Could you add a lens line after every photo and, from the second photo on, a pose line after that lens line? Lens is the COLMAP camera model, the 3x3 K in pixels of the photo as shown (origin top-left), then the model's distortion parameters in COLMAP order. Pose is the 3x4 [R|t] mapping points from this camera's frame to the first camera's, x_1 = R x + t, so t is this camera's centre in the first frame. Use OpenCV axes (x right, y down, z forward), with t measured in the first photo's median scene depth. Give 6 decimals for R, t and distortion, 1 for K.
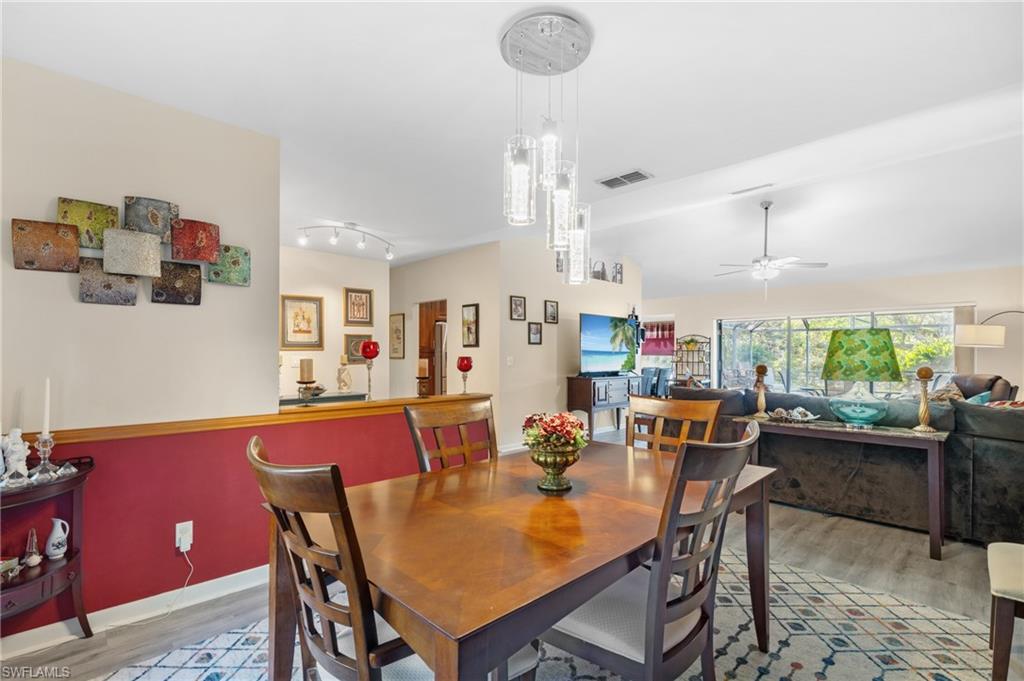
lens RADIAL K [[472.3, 0, 510.7], [0, 472.3, 351.4], [0, 0, 1]] dist [-0.016775, 0.000044]
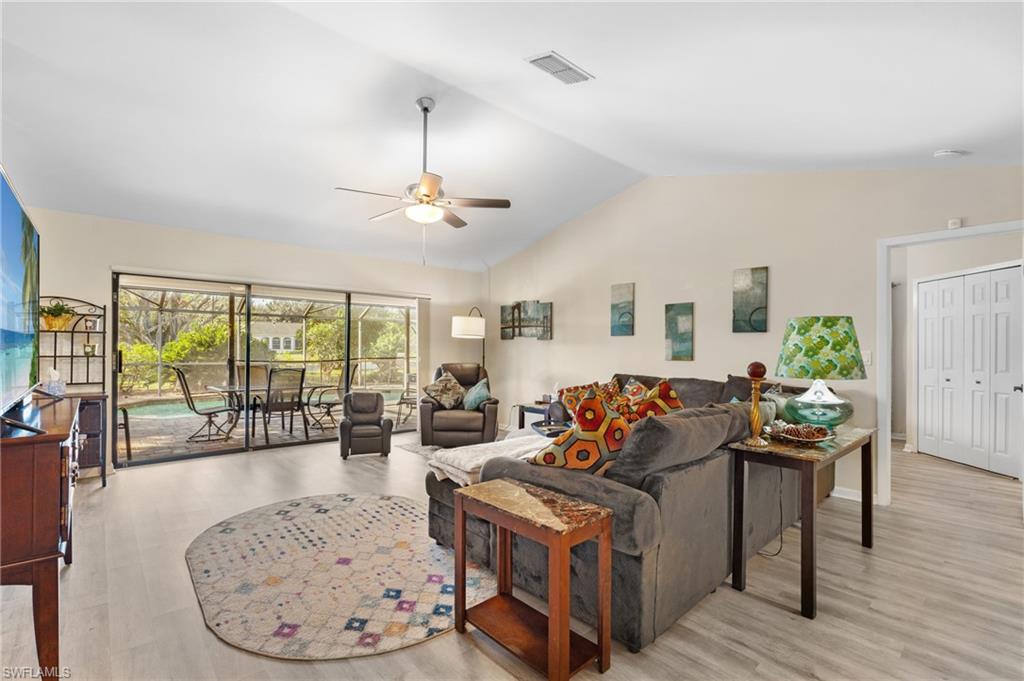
lens RADIAL K [[460.4, 0, 508.0], [0, 460.4, 346.3], [0, 0, 1]] dist [-0.002590, 0.000195]
pose [[0.044989, -0.000771, 0.998987, -0.062800], [-0.018966, 0.999819, 0.001626, 0.008118], [-0.998807, -0.019020, 0.044966, 0.809255]]
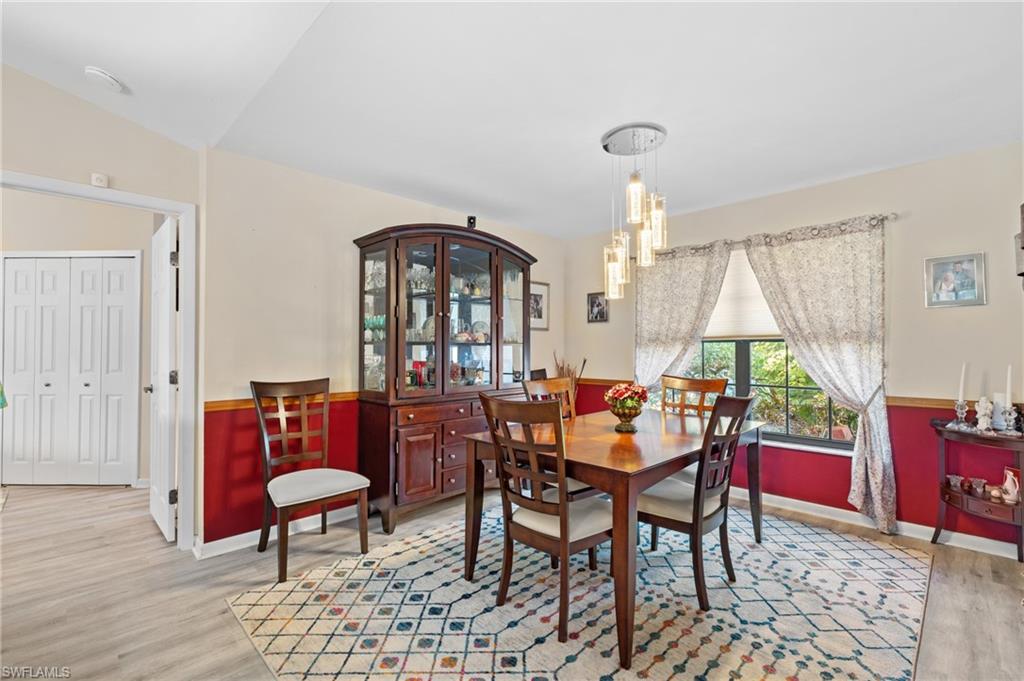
lens RADIAL K [[460.4, 0, 509.0], [0, 460.4, 341.7], [0, 0, 1]] dist [-0.002590, 0.000195]
pose [[-0.999956, -0.003290, -0.008729, 0.142507], [-0.003052, 0.999627, -0.027126, 0.008889], [0.008815, -0.027098, -0.999594, 0.722065]]
